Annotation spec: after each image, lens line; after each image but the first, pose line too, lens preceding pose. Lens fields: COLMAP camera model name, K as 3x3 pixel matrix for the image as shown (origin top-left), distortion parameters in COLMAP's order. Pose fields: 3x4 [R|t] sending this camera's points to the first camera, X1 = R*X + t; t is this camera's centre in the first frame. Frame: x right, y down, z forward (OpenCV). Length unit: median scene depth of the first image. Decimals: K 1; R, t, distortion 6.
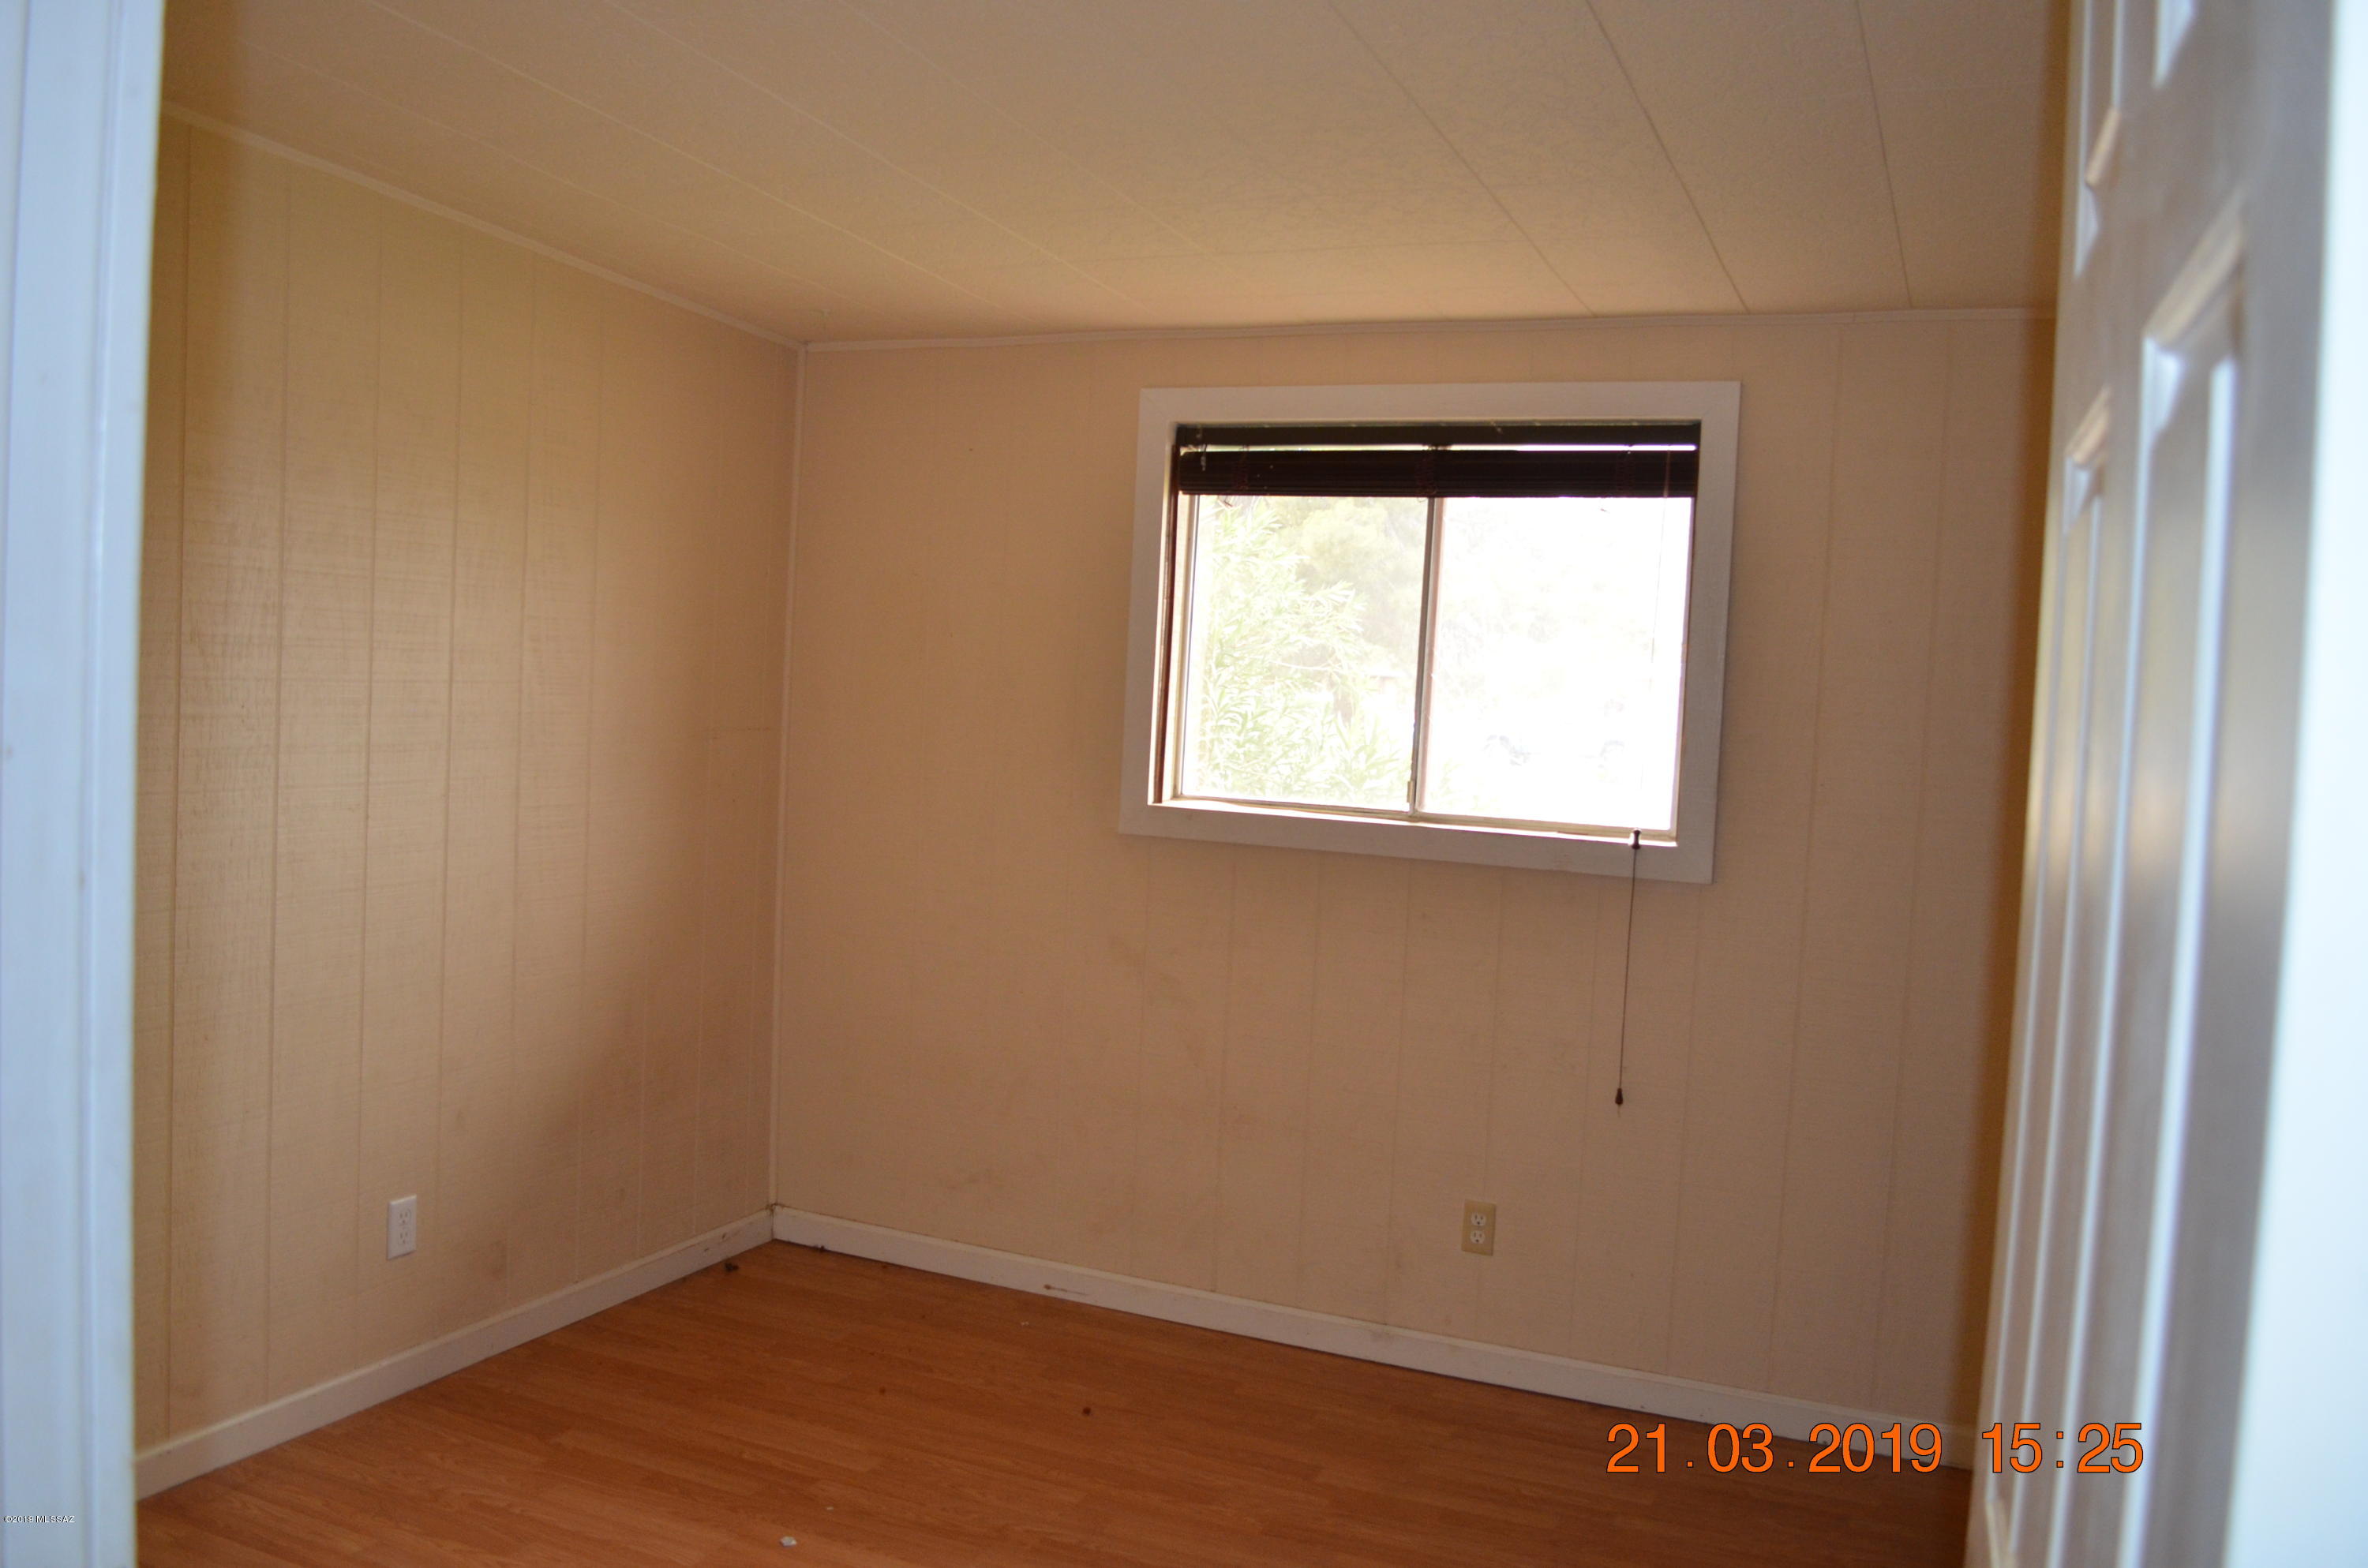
lens RADIAL K [[1857.0, 0, 1185.9], [0, 1857.0, 777.5], [0, 0, 1]] dist [-0.081827, 0.011278]
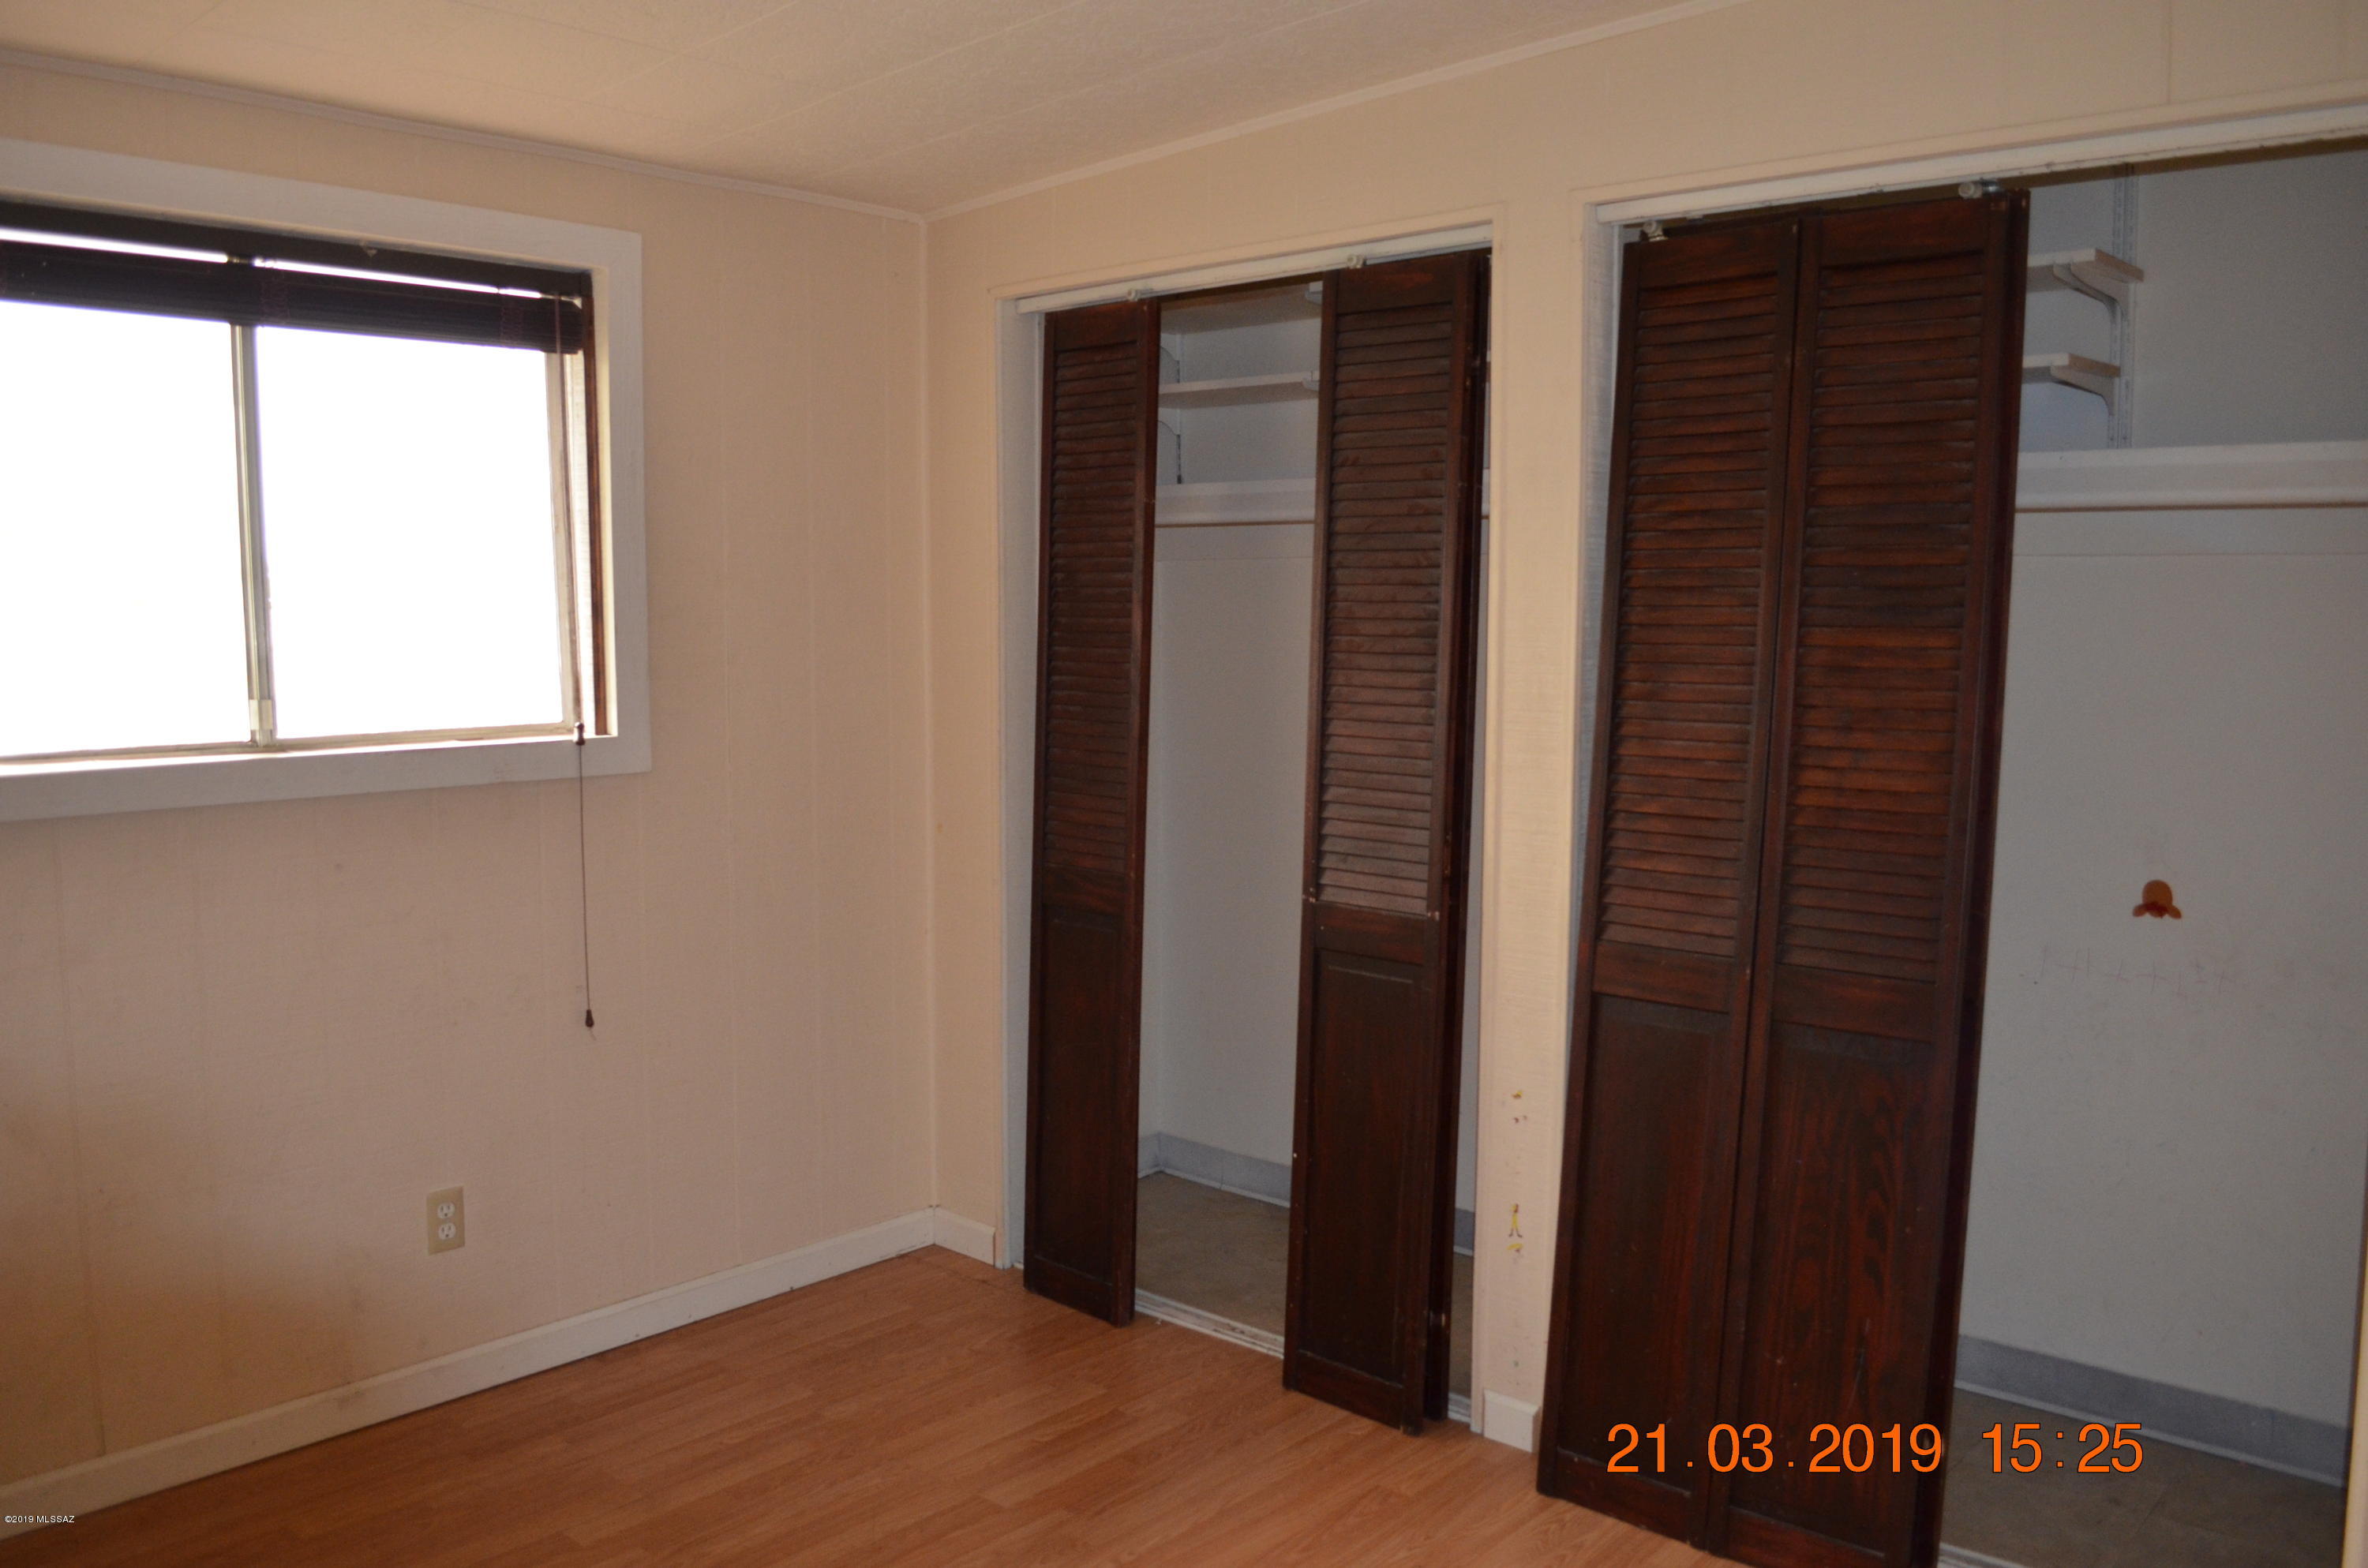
lens RADIAL K [[1857.0, 0, 1185.9], [0, 1857.0, 777.5], [0, 0, 1]] dist [-0.081827, 0.011278]
pose [[0.303294, -0.132250, 0.943675, -0.496375], [0.061952, 0.990964, 0.118966, -0.032785], [-0.950881, 0.022381, 0.308746, 0.423311]]
